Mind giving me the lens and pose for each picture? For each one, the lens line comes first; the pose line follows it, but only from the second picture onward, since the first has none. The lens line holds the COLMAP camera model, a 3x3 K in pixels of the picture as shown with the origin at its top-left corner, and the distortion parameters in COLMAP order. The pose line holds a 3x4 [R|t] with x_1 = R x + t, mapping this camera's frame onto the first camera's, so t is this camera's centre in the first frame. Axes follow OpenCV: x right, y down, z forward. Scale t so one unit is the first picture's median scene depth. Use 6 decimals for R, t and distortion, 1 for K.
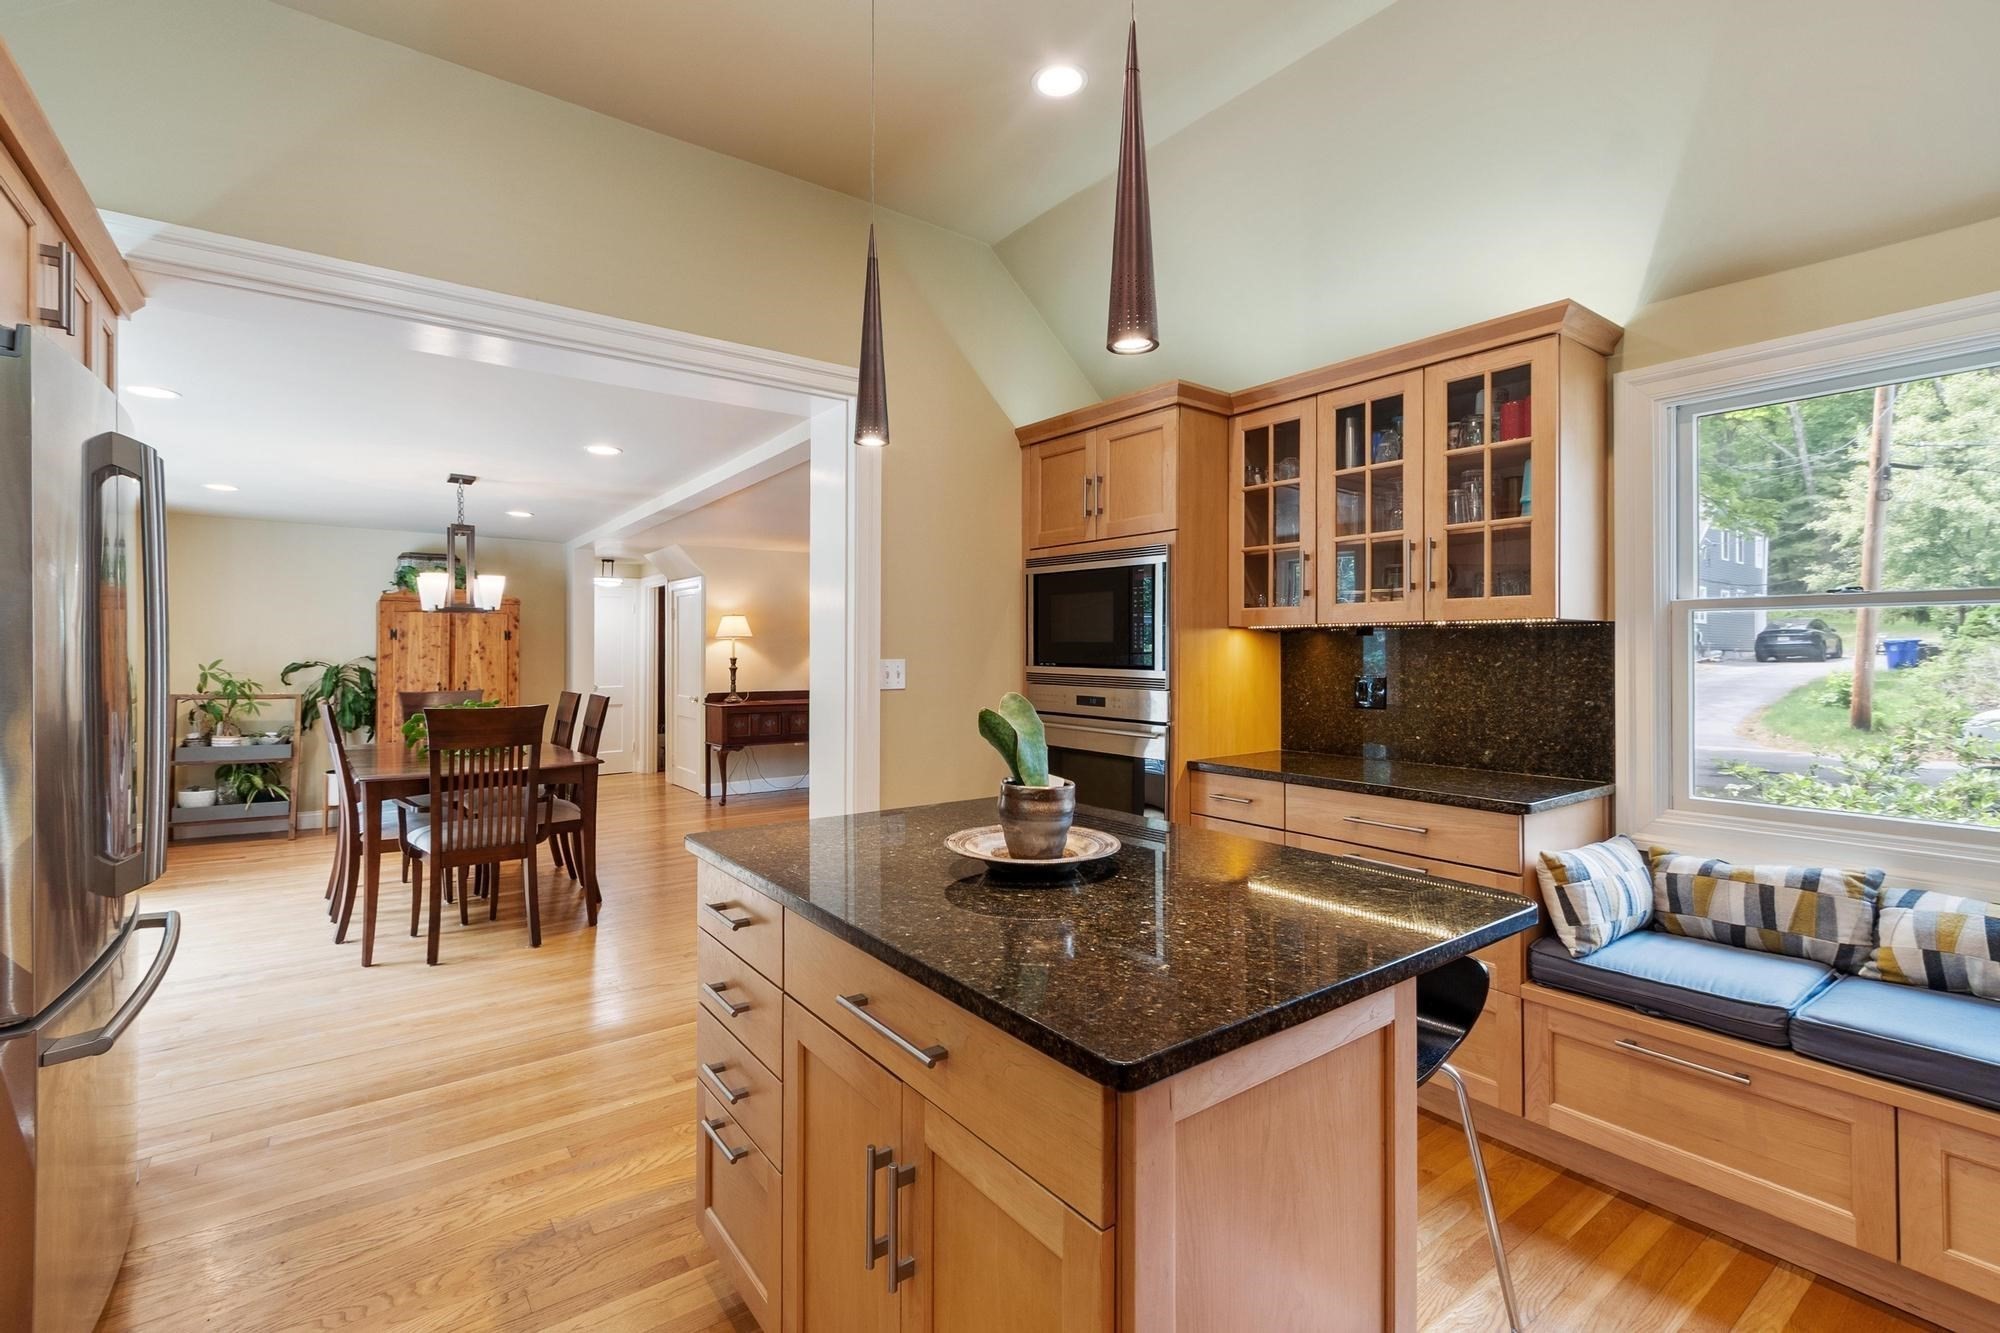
lens RADIAL K [[871.6, 0, 1010.3], [0, 871.6, 659.5], [0, 0, 1]] dist [-0.002547, -0.000439]
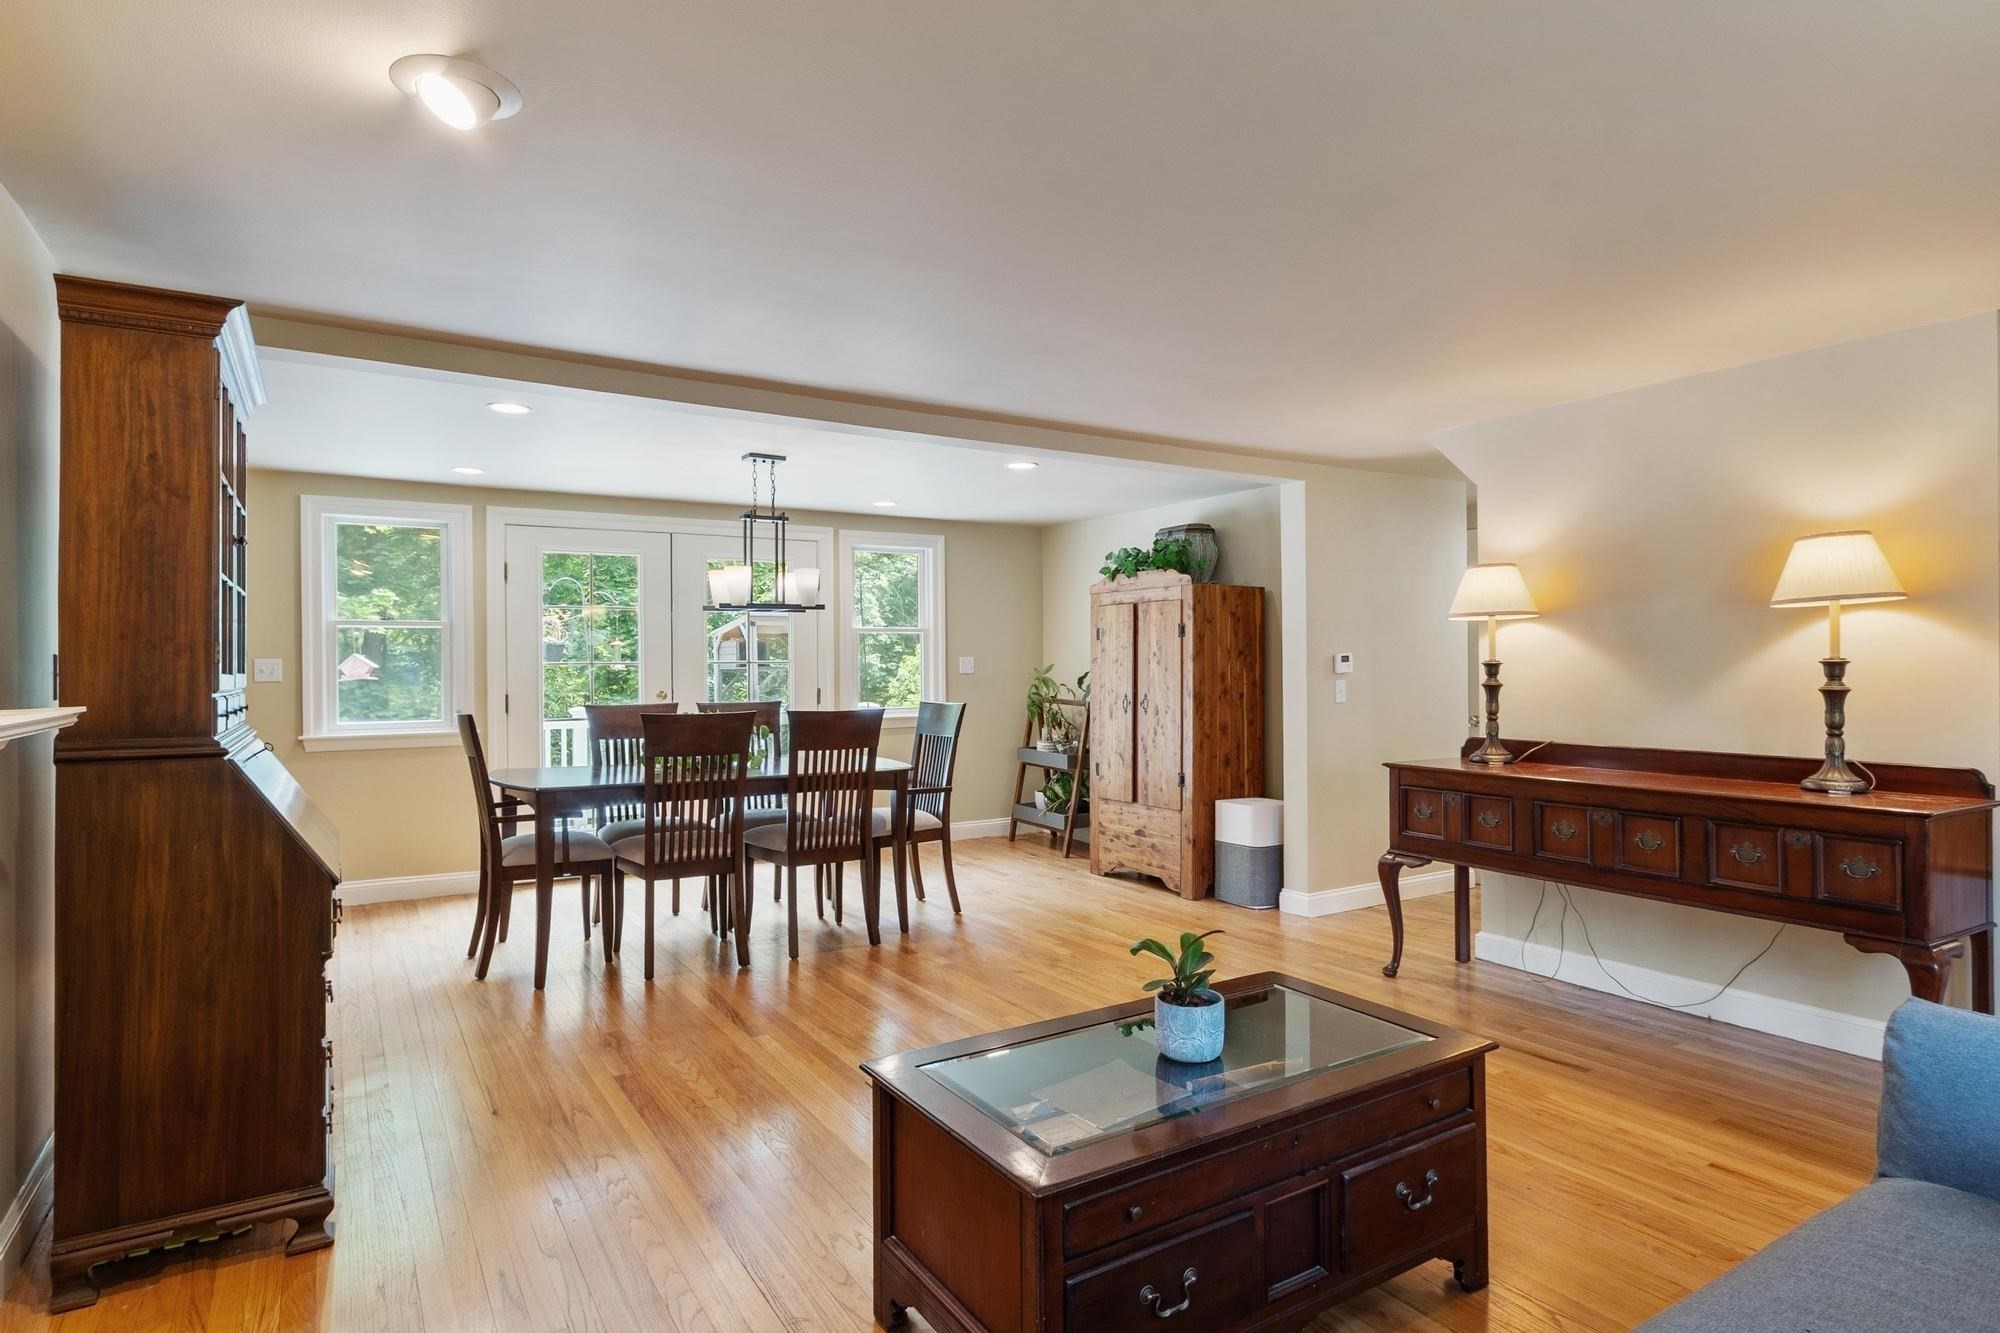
lens RADIAL K [[1056.4, 0, 992.7], [0, 1056.4, 664.7], [0, 0, 1]] dist [-0.016222, 0.000546]
pose [[-0.105423, 0.001432, -0.994426, 0.586098], [-0.000507, 0.999999, 0.001494, -0.002286], [0.994427, 0.000662, -0.105422, 2.018614]]
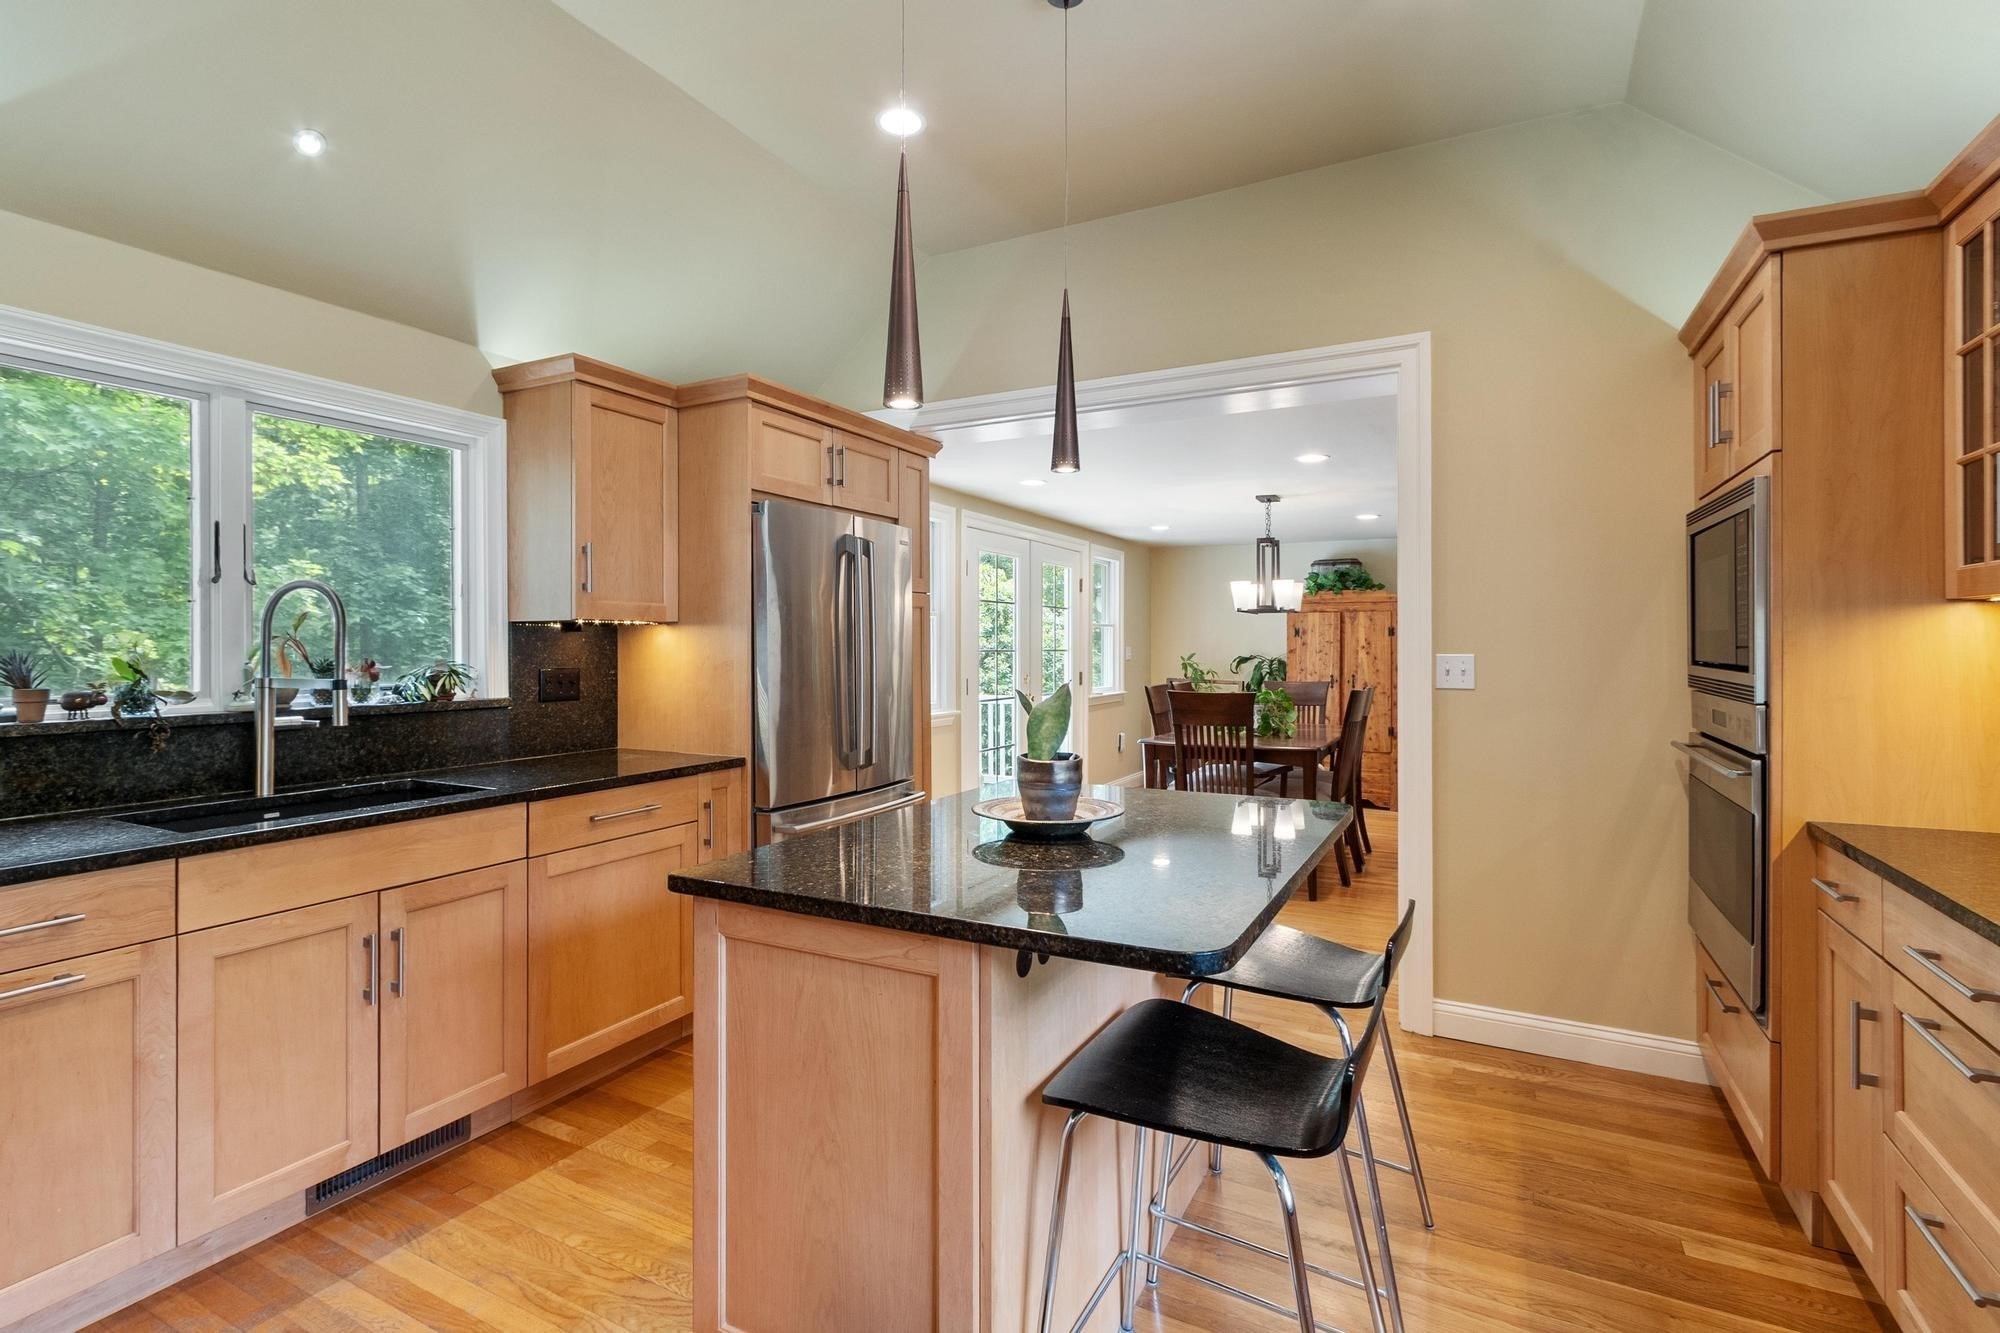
lens RADIAL K [[971.3, 0, 1004.3], [0, 971.3, 641.4], [0, 0, 1]] dist [0.000157, -0.001203]
pose [[0.430400, -0.007888, -0.902604, 0.574061], [-0.005687, 0.999918, -0.011450, 0.000478], [0.902620, 0.010061, 0.430320, 0.191370]]
